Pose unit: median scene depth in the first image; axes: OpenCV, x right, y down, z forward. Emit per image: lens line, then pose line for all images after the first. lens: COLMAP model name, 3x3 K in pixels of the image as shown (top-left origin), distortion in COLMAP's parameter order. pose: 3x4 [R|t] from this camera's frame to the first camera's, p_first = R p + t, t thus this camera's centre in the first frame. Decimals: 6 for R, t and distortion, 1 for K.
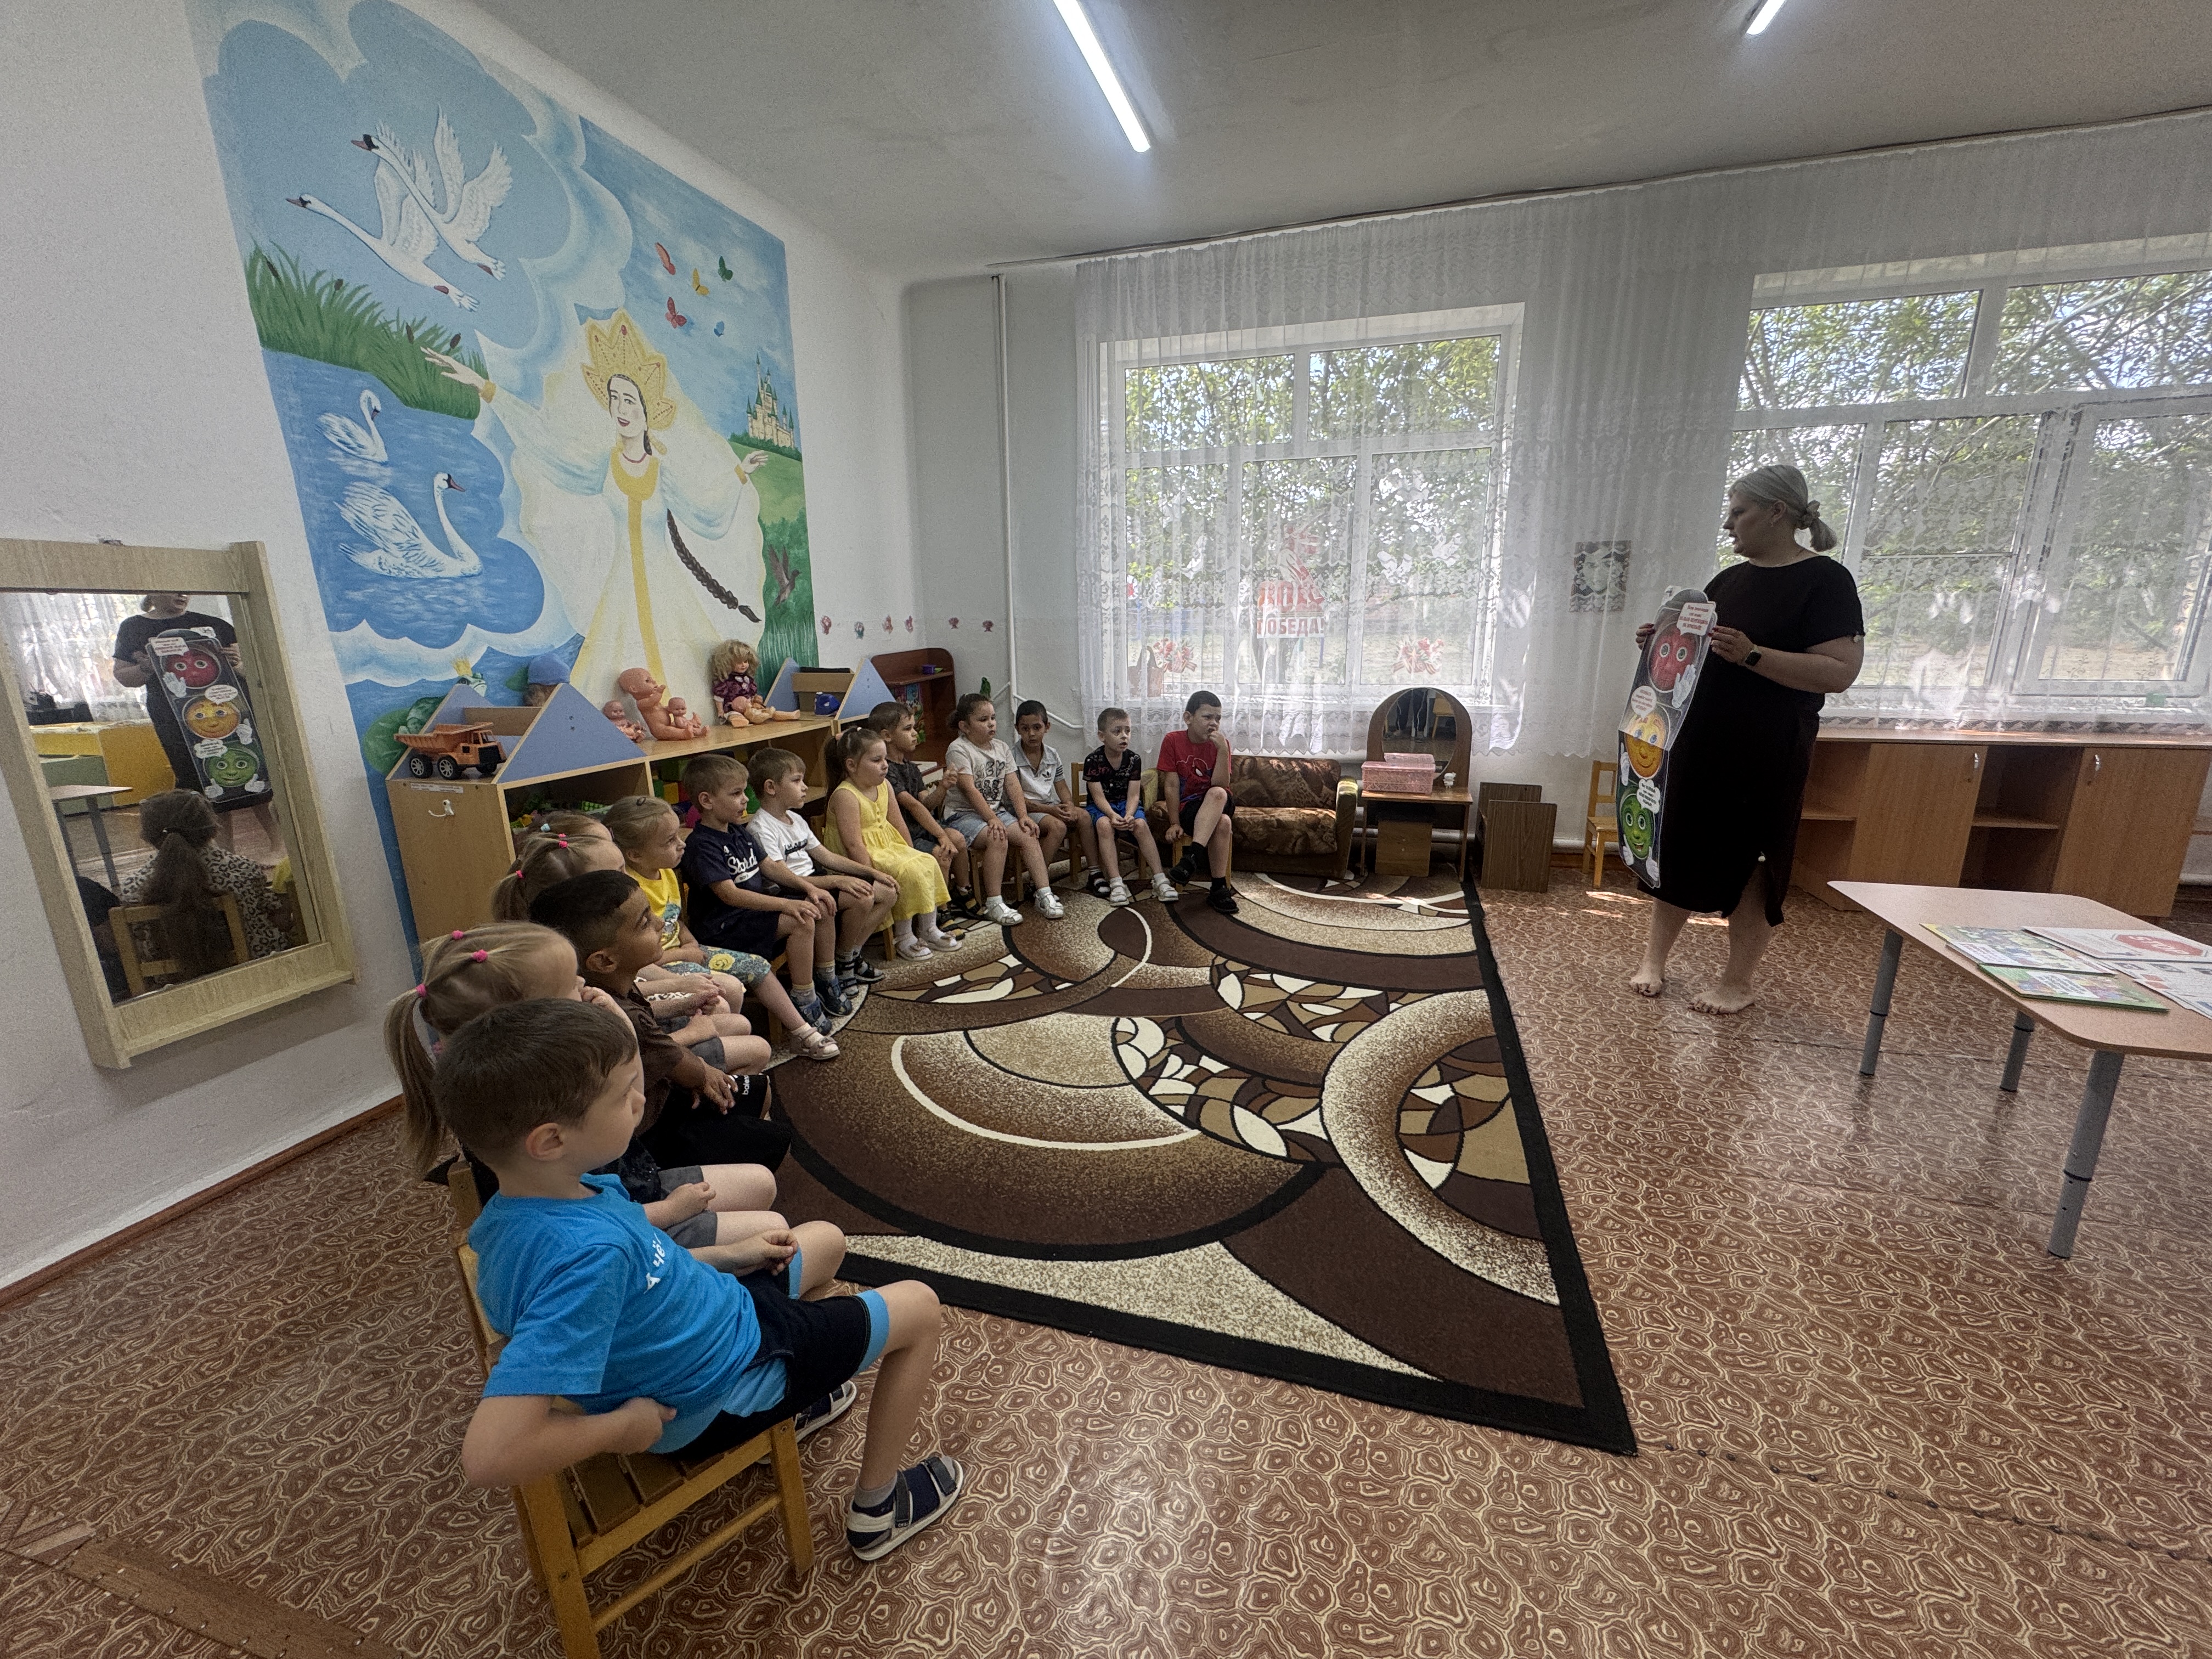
lens RADIAL K [[884.1, 0, 1104.2], [0, 884.1, 825.8], [0, 0, 1]] dist [-0.005181, 0.001007]
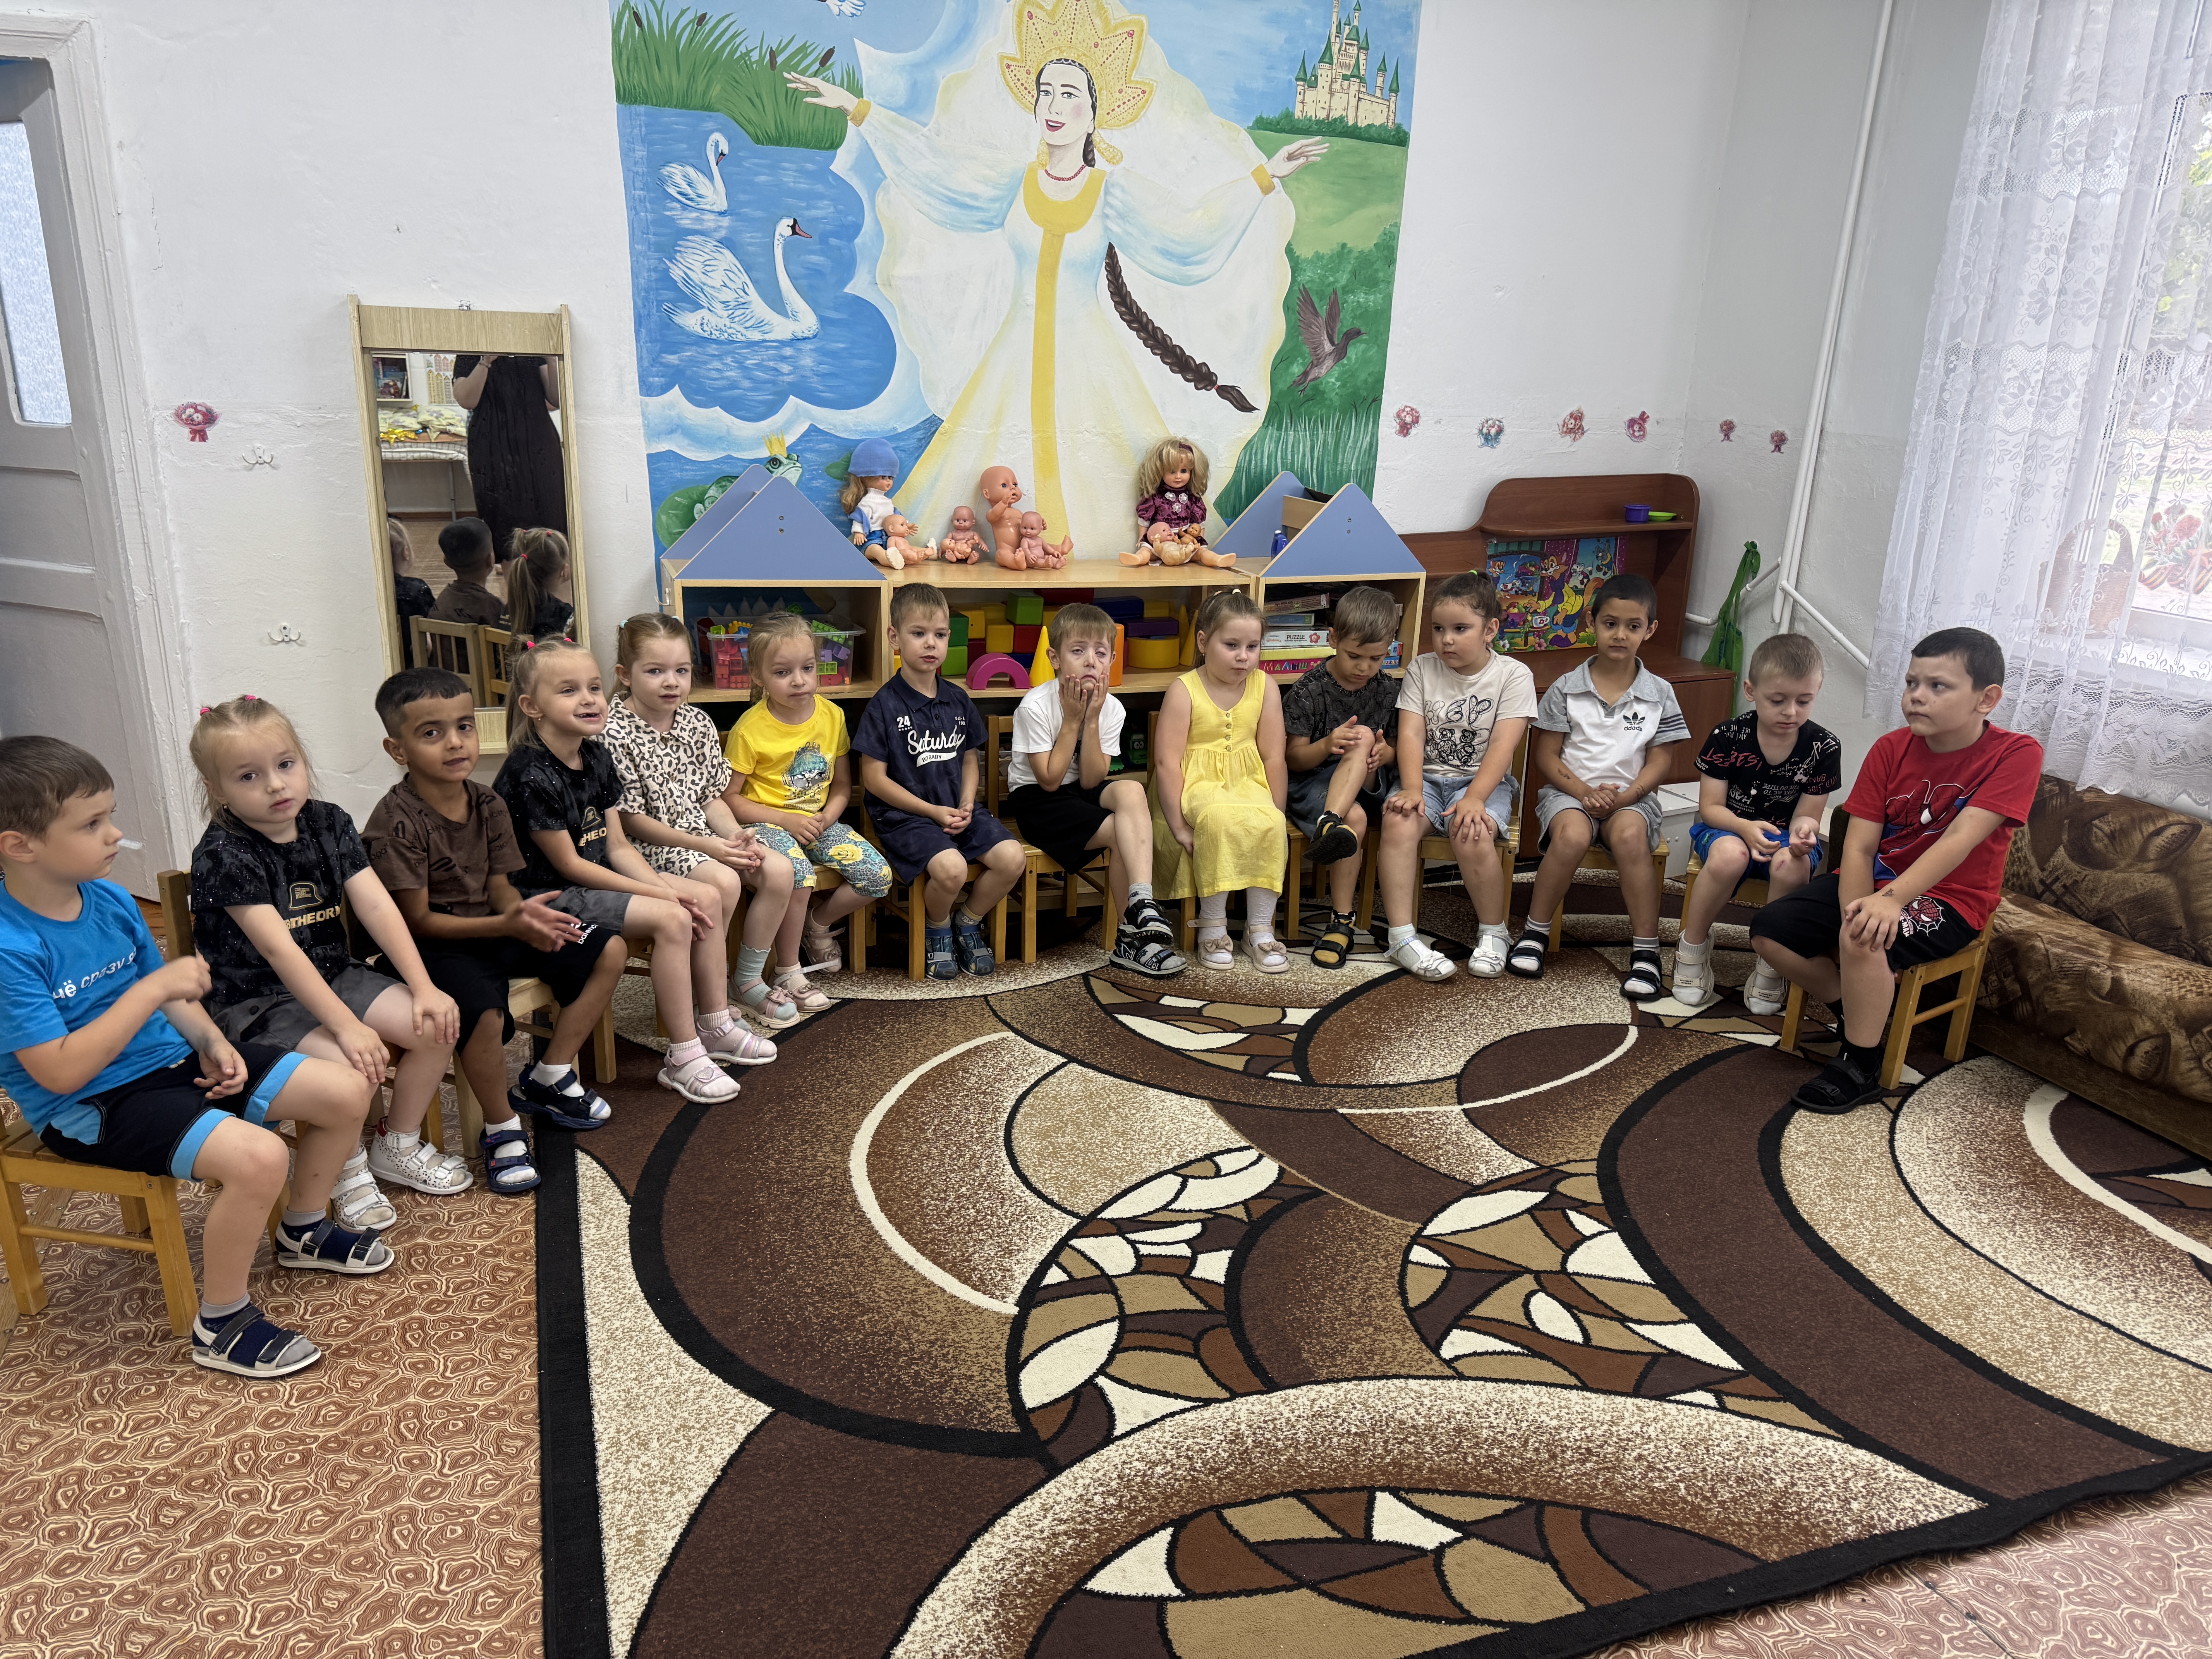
lens RADIAL K [[1553.4, 0, 1090.3], [0, 1553.4, 840.5], [0, 0, 1]] dist [0.041969, -0.053670]
pose [[0.593291, 0.276525, -0.756002, 0.680966], [-0.228397, 0.958378, 0.171309, -0.128464], [0.771907, 0.071032, 0.631755, 0.266294]]
